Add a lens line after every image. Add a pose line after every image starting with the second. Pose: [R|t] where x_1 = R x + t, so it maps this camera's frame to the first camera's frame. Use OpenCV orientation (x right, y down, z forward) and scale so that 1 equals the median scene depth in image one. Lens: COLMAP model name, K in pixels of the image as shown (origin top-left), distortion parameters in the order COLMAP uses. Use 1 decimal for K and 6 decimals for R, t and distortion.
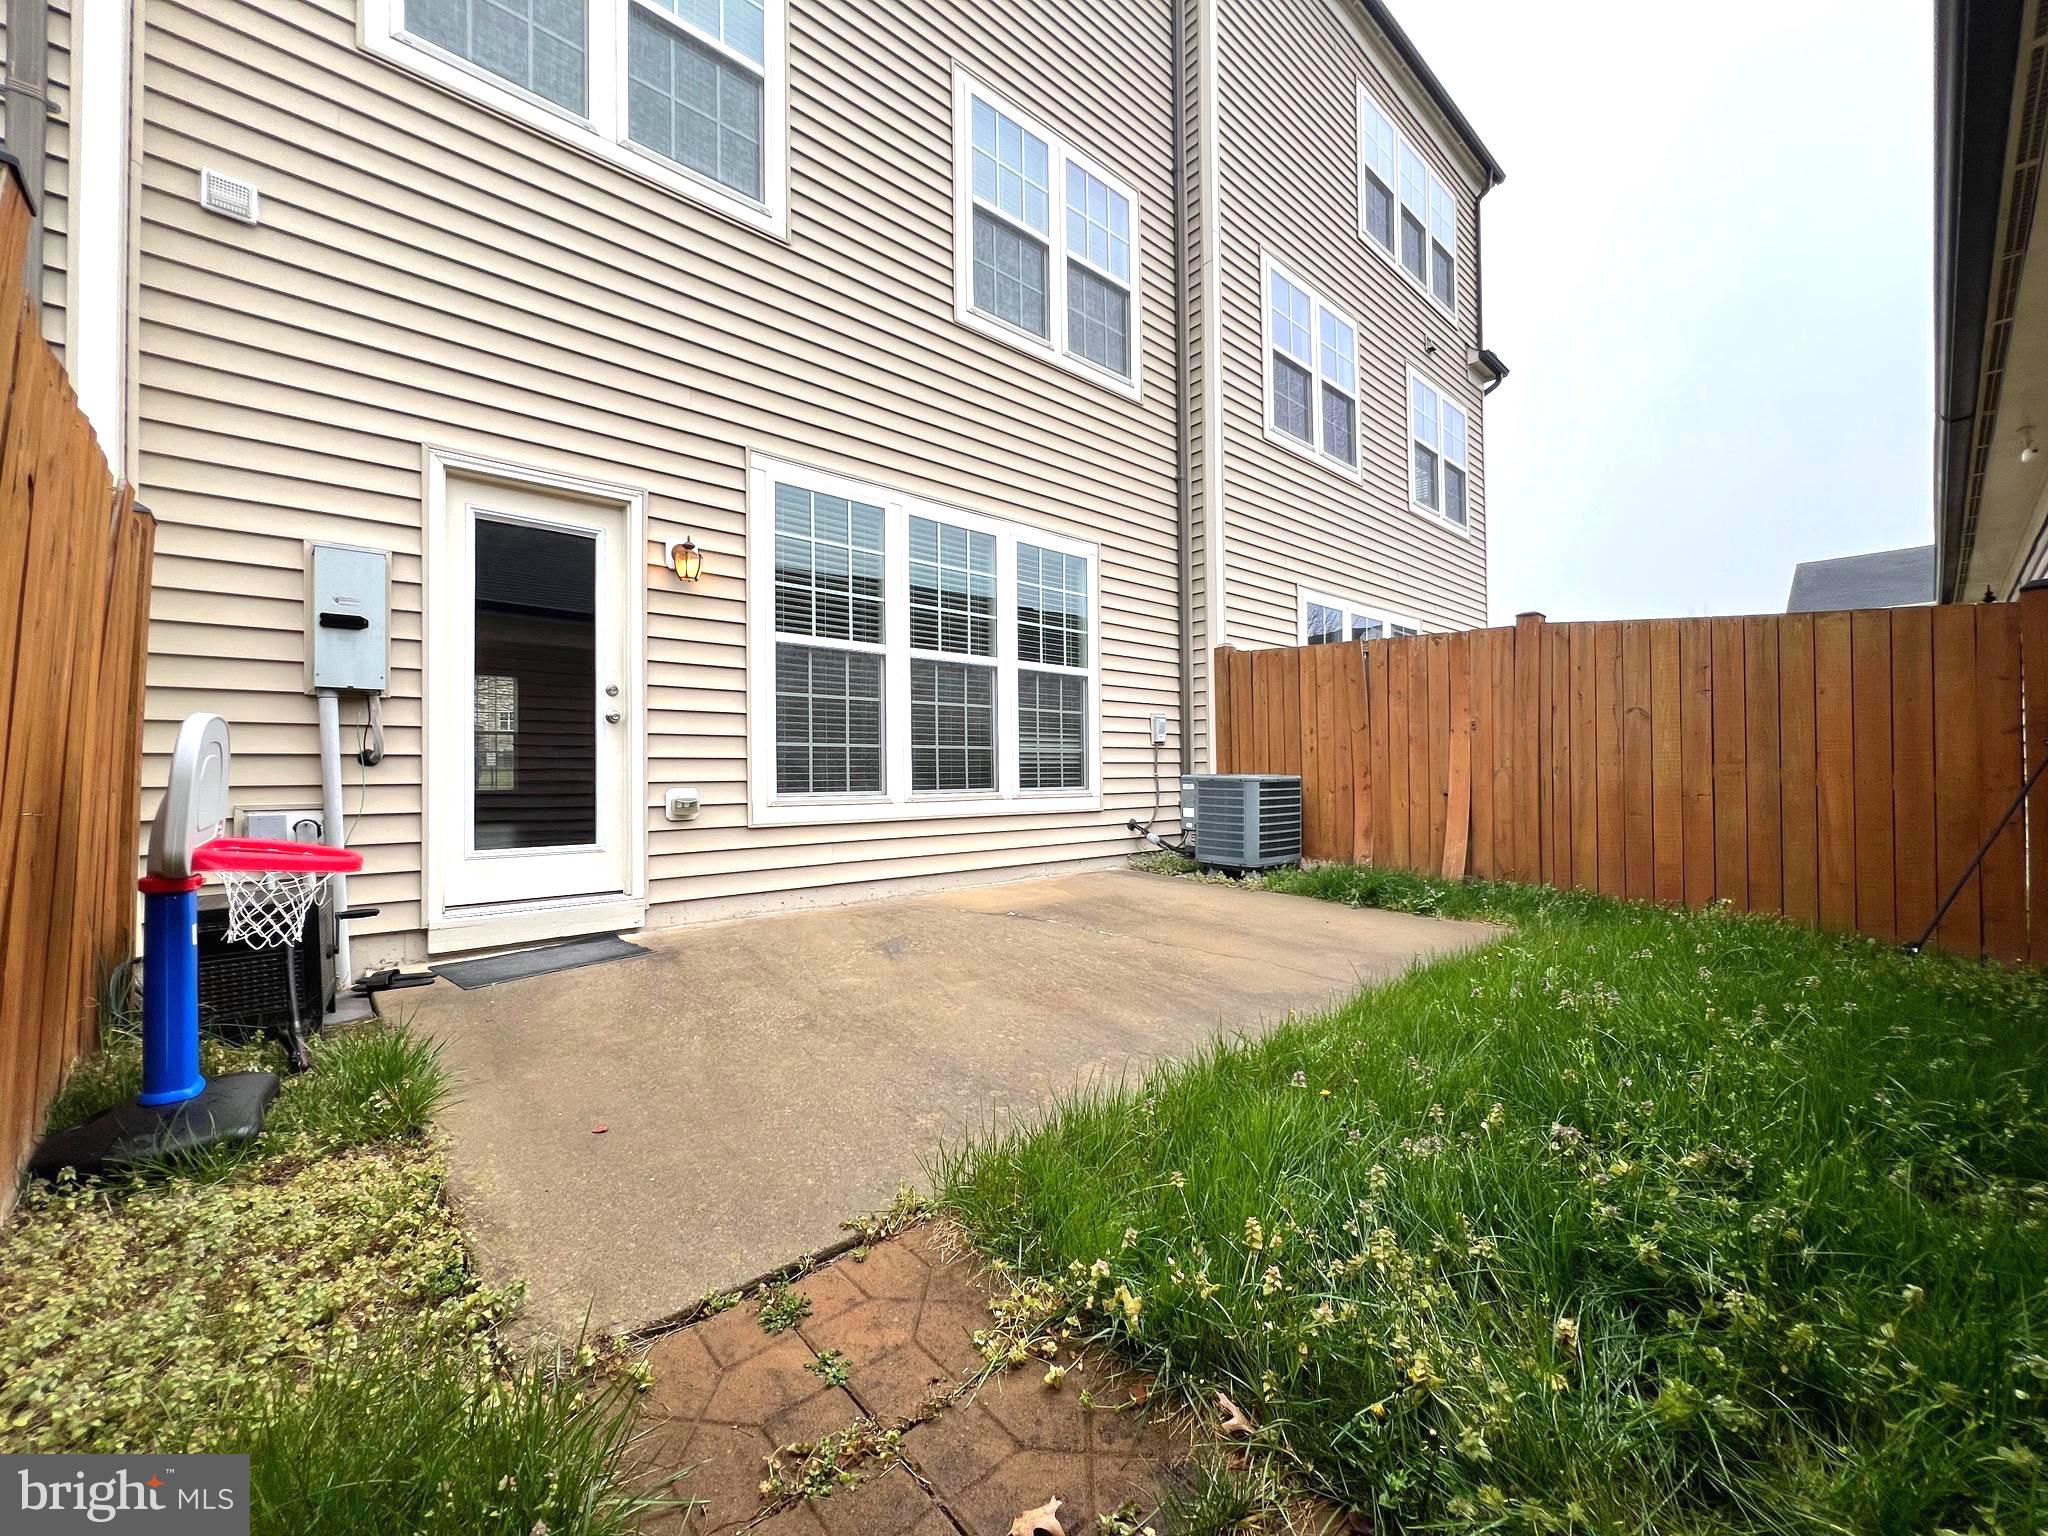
lens RADIAL K [[822.2, 0, 1024.4], [0, 822.2, 764.0], [0, 0, 1]] dist [-0.002316, -0.000294]
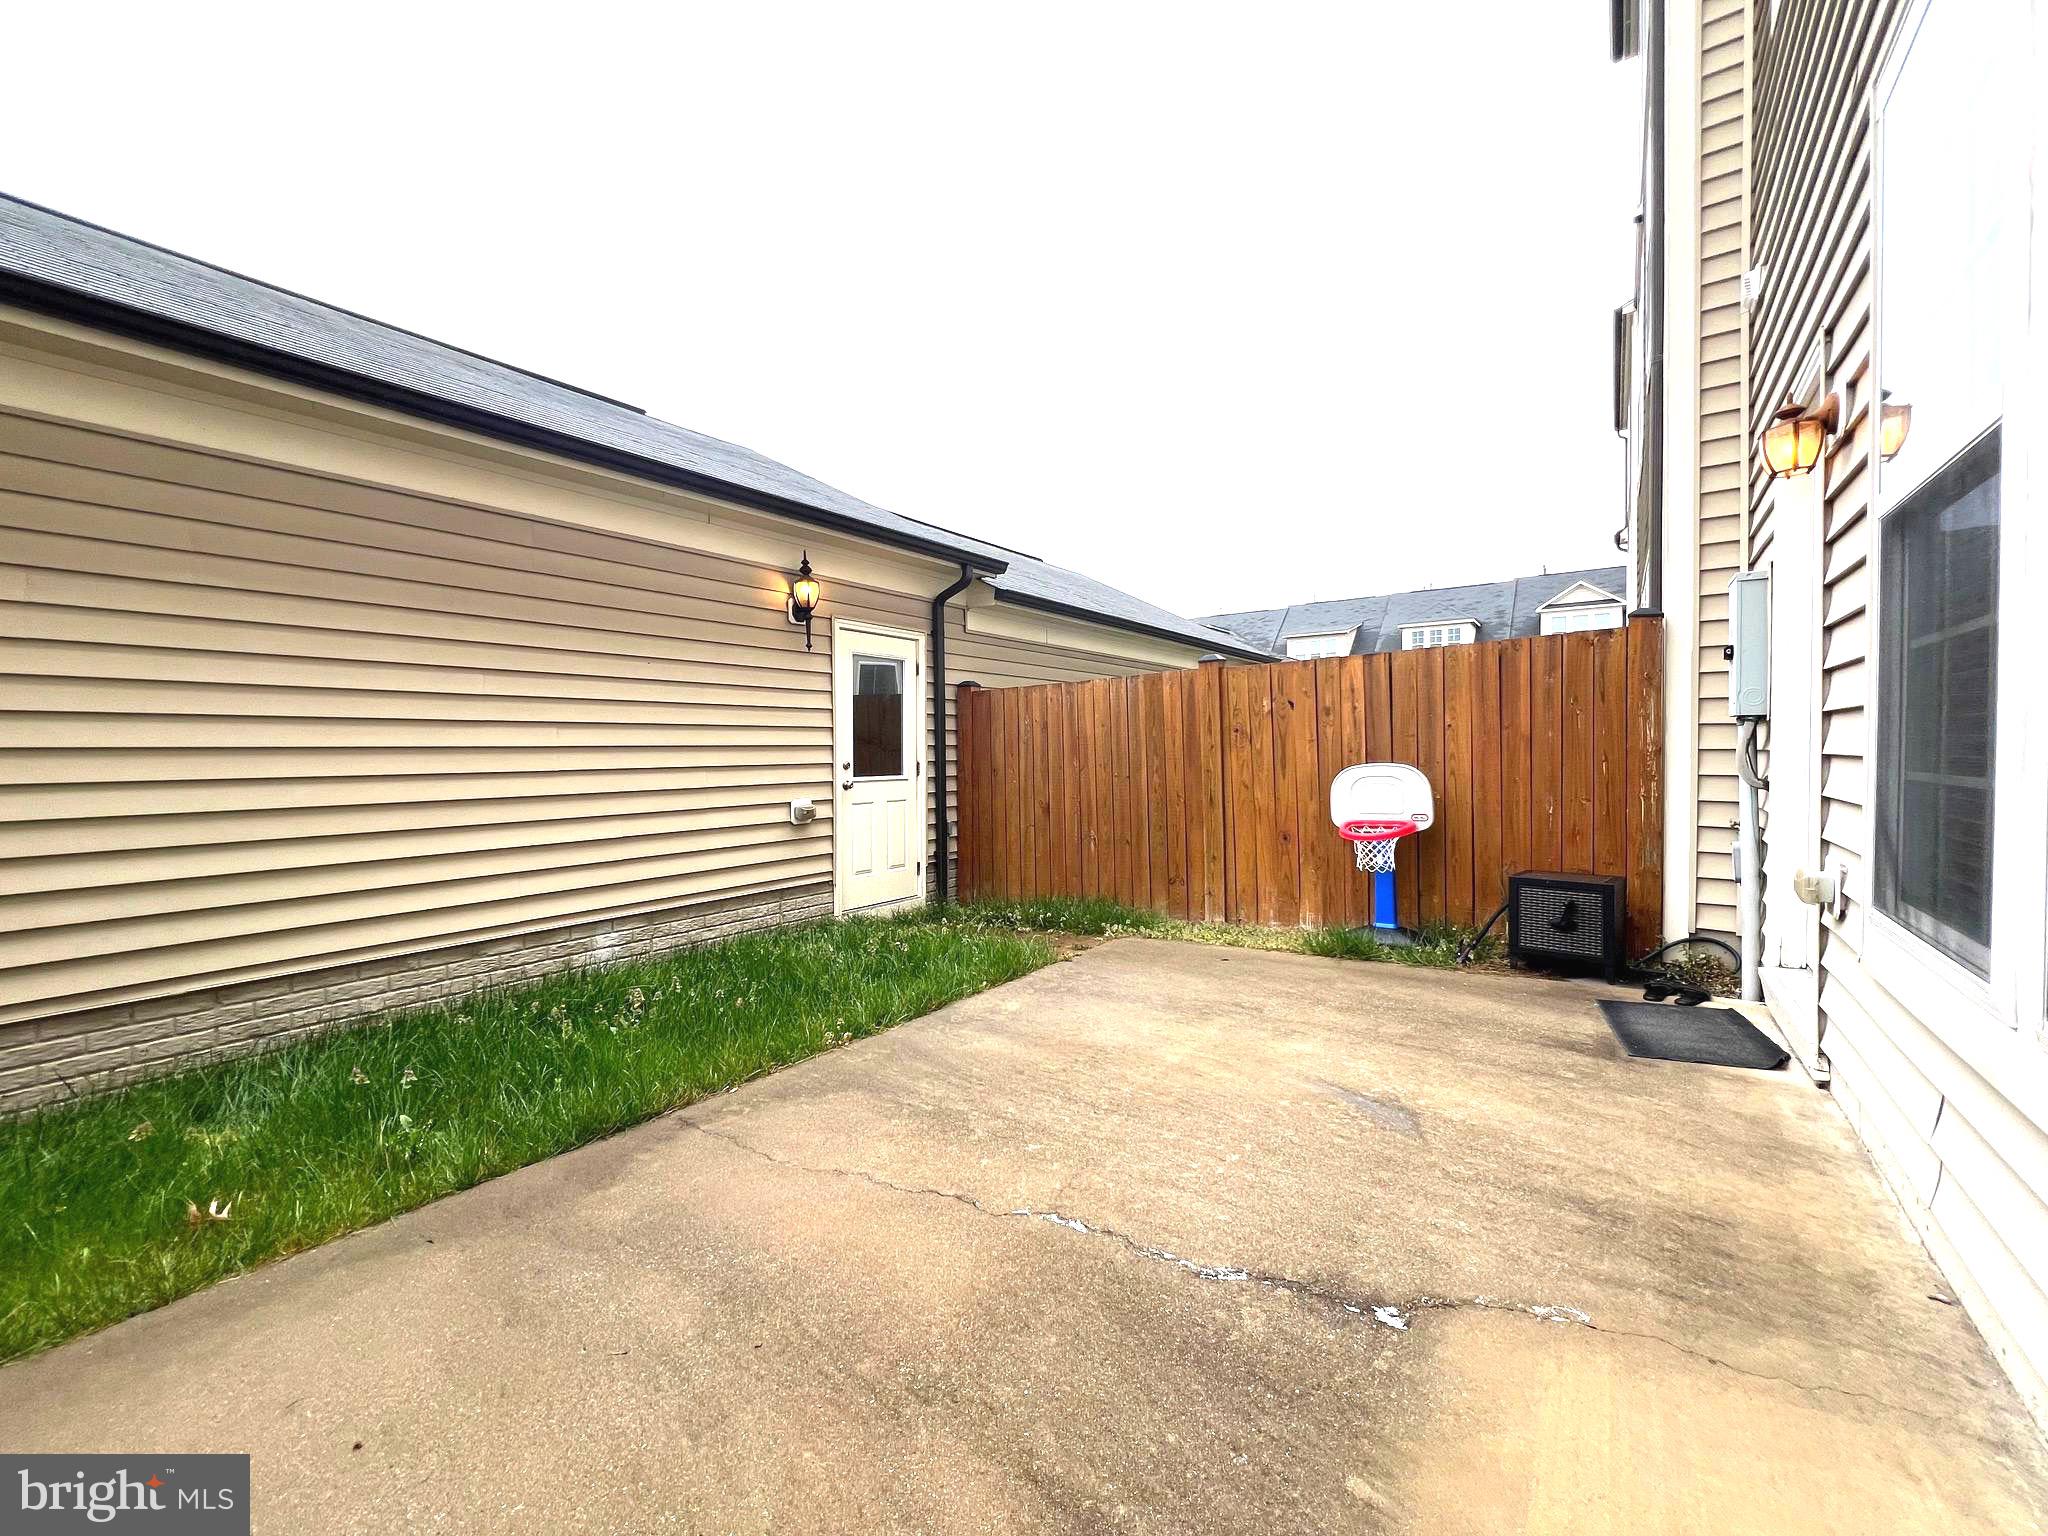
lens RADIAL K [[819.7, 0, 1018.6], [0, 819.7, 761.8], [0, 0, 1]] dist [-0.002182, 0.000341]
pose [[-0.979461, 0.022804, -0.200339, 0.196733], [0.022425, 0.999740, 0.004159, -0.043560], [0.200381, -0.000420, -0.979718, 1.346121]]
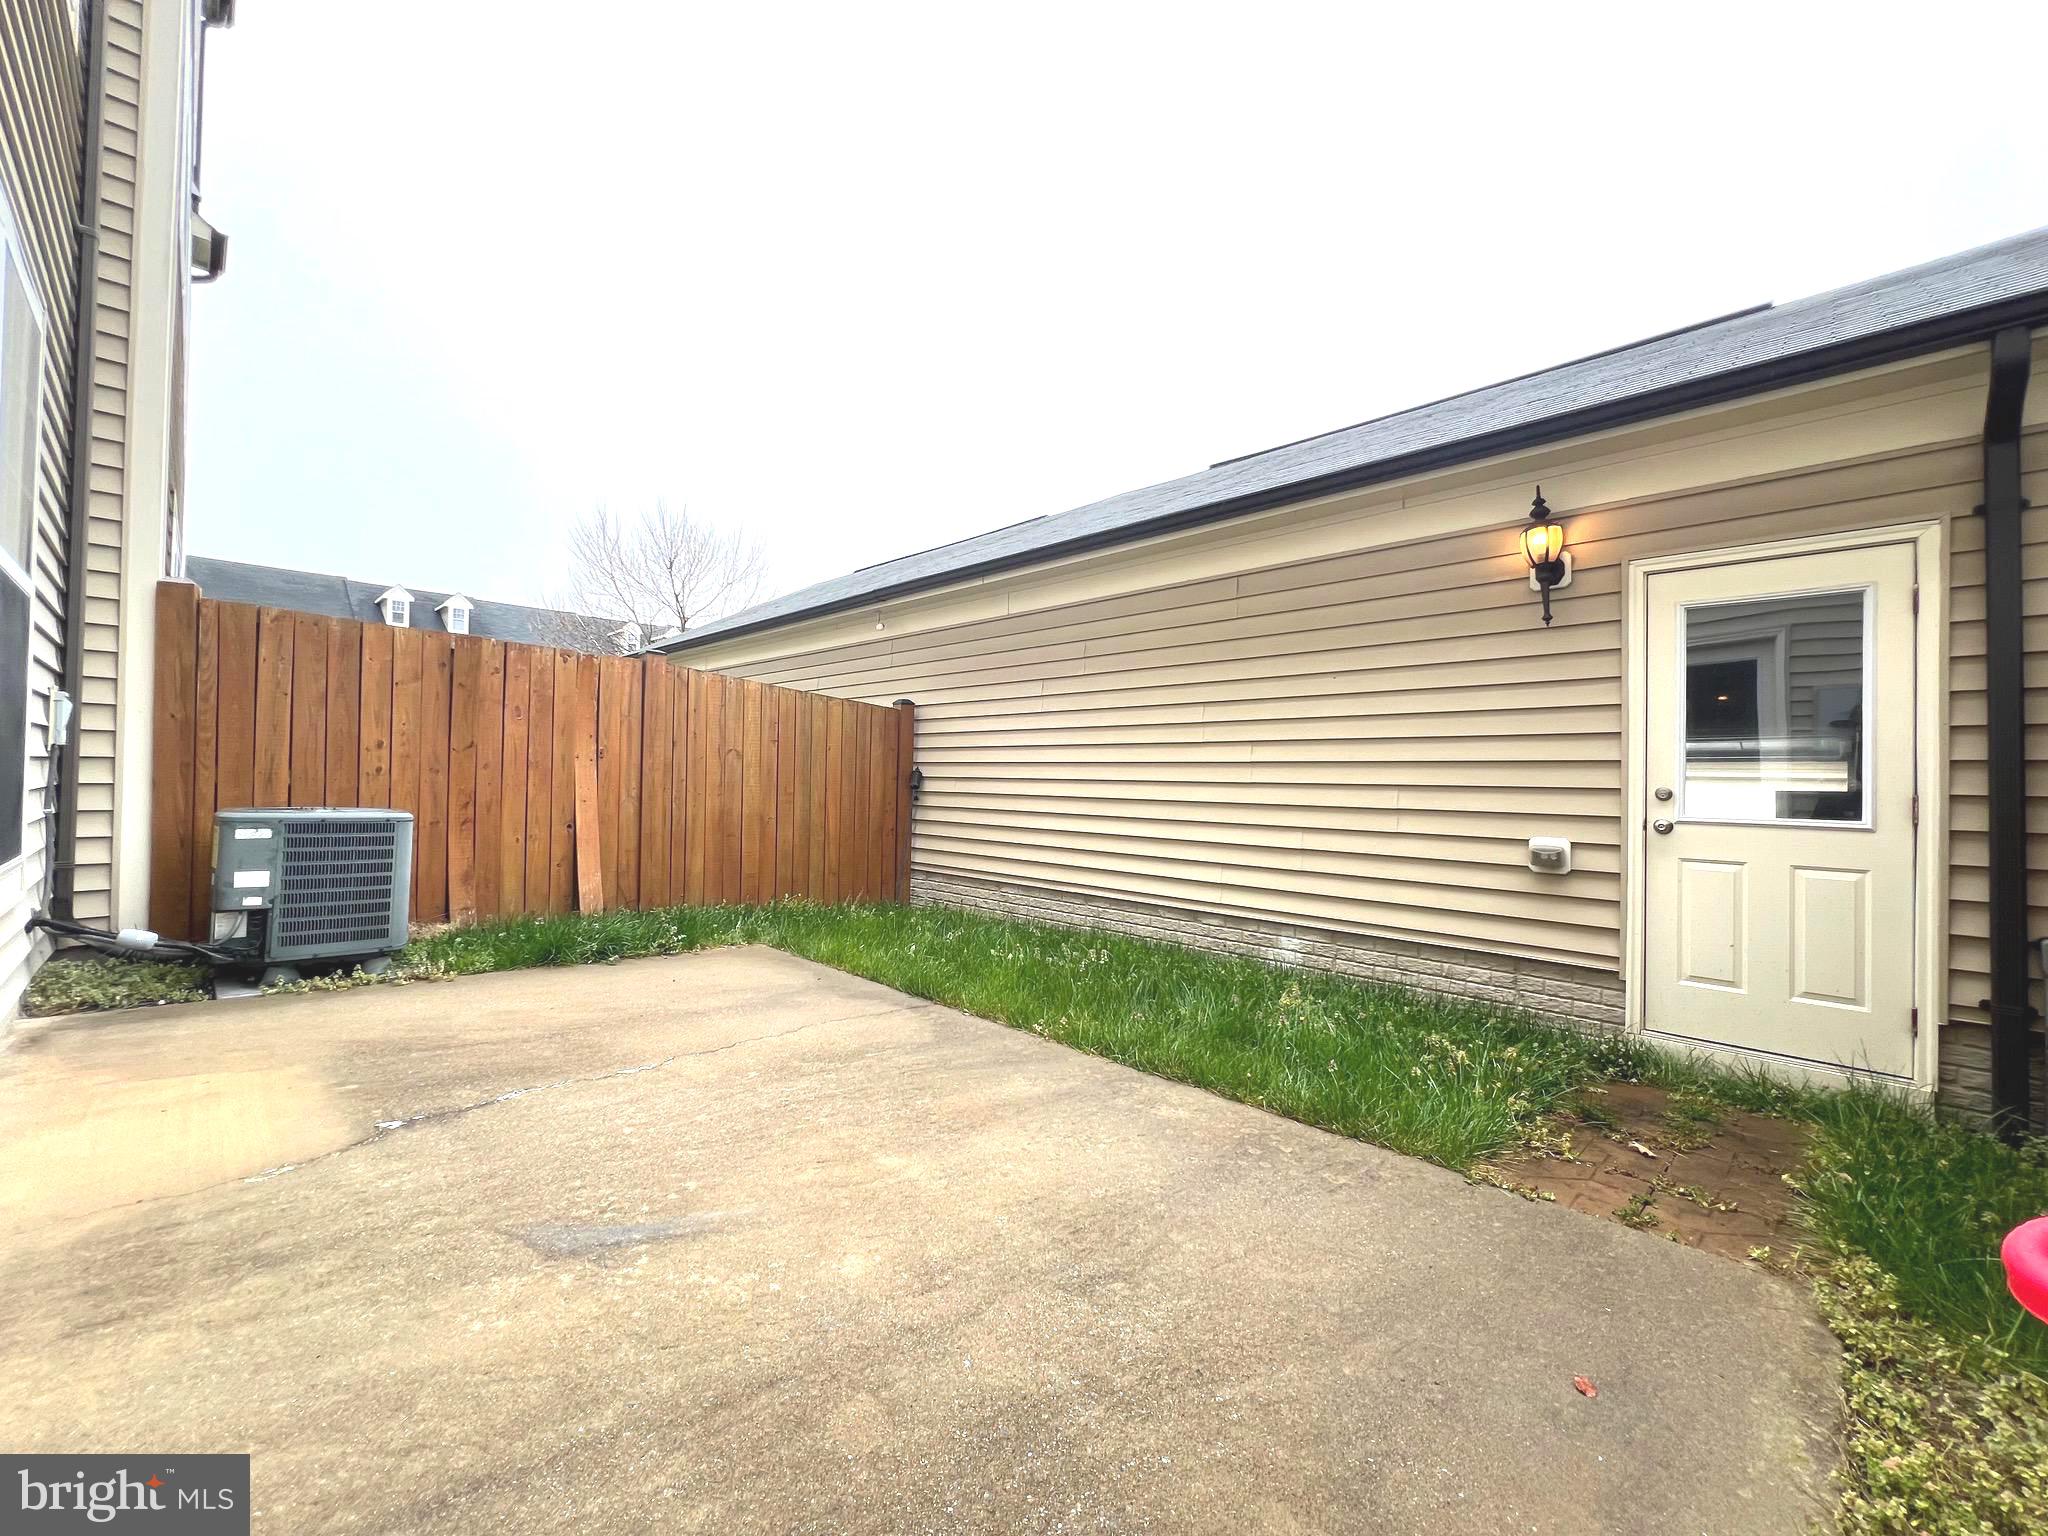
lens RADIAL K [[819.7, 0, 1018.6], [0, 819.7, 761.8], [0, 0, 1]] dist [-0.002182, 0.000341]
pose [[-0.049472, 0.027142, 0.998407, -0.544914], [-0.028258, 0.999192, -0.028563, -0.029297], [-0.998376, -0.029626, -0.048665, 0.690355]]
